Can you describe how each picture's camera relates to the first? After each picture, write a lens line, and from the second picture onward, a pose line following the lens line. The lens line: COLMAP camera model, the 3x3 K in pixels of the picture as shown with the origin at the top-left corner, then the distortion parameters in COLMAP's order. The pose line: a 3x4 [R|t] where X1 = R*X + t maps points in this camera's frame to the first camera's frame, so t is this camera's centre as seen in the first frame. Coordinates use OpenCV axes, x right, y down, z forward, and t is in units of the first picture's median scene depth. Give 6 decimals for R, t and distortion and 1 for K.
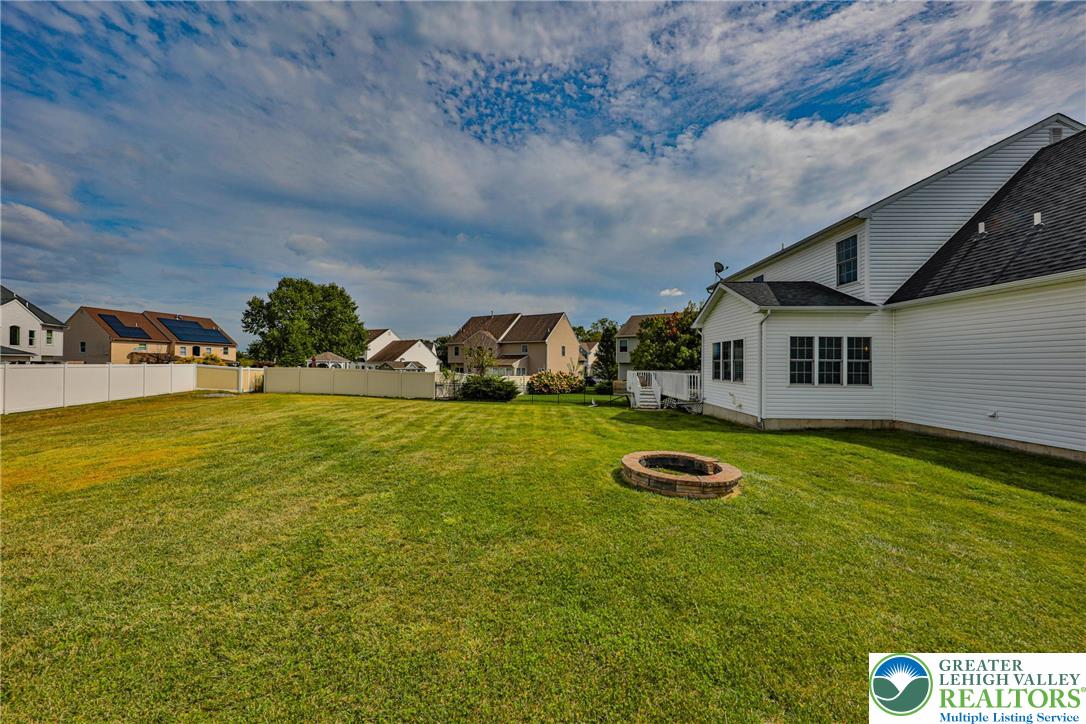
lens RADIAL K [[363.9, 0, 543.5], [0, 363.9, 369.4], [0, 0, 1]] dist [0.001012, -0.002472]
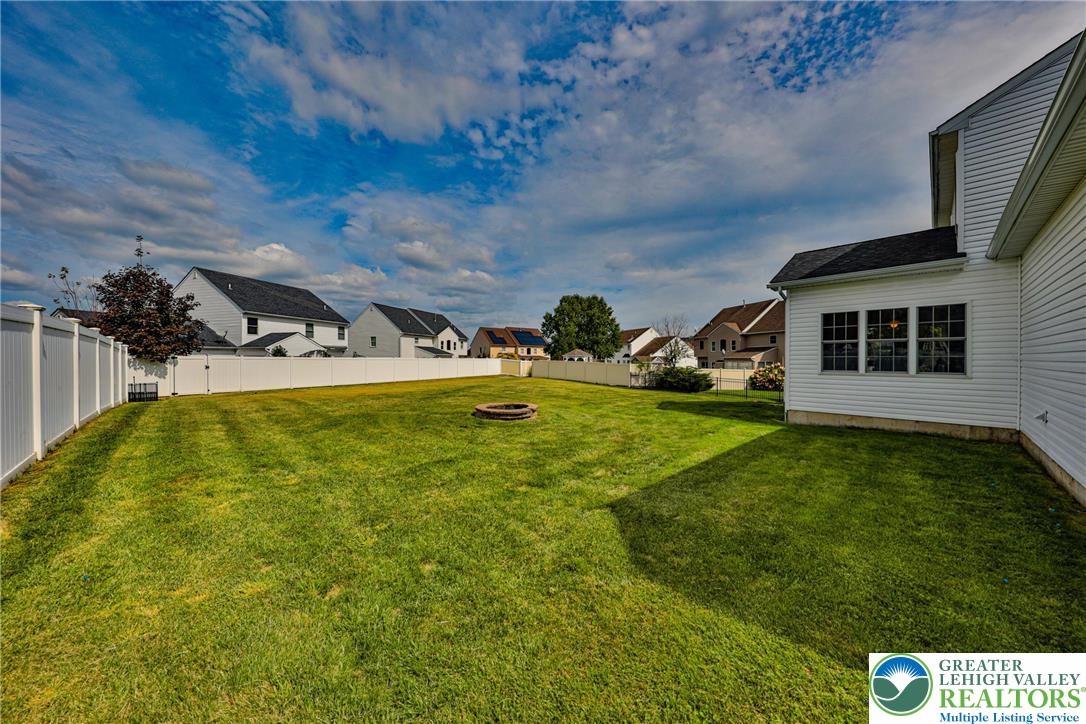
lens RADIAL K [[363.9, 0, 542.0], [0, 363.9, 358.1], [0, 0, 1]] dist [0.001012, -0.002472]
pose [[0.696451, -0.009478, -0.717542, 0.176564], [-0.005325, 0.999817, -0.018376, 0.006416], [0.717585, 0.016619, 0.696273, -0.009588]]
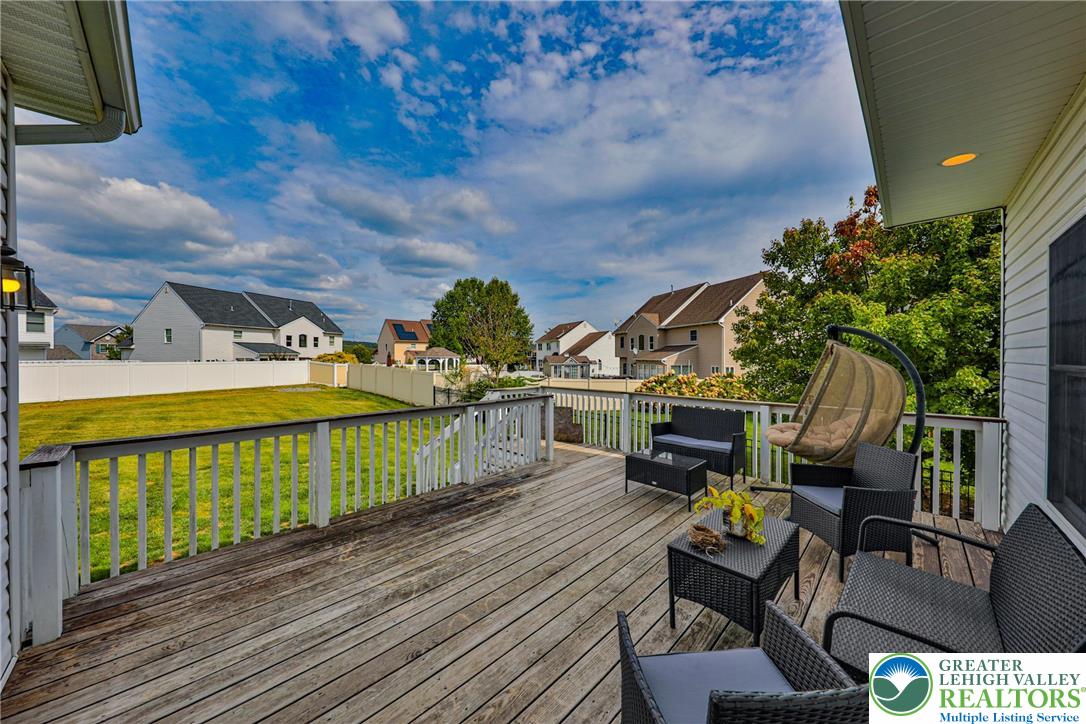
lens RADIAL K [[363.9, 0, 552.1], [0, 363.9, 359.4], [0, 0, 1]] dist [0.001012, -0.002472]
pose [[0.741304, 0.000949, -0.671169, 0.184835], [-0.005872, 0.999970, -0.005072, -0.007989], [0.671144, 0.007701, 0.741287, 0.320023]]
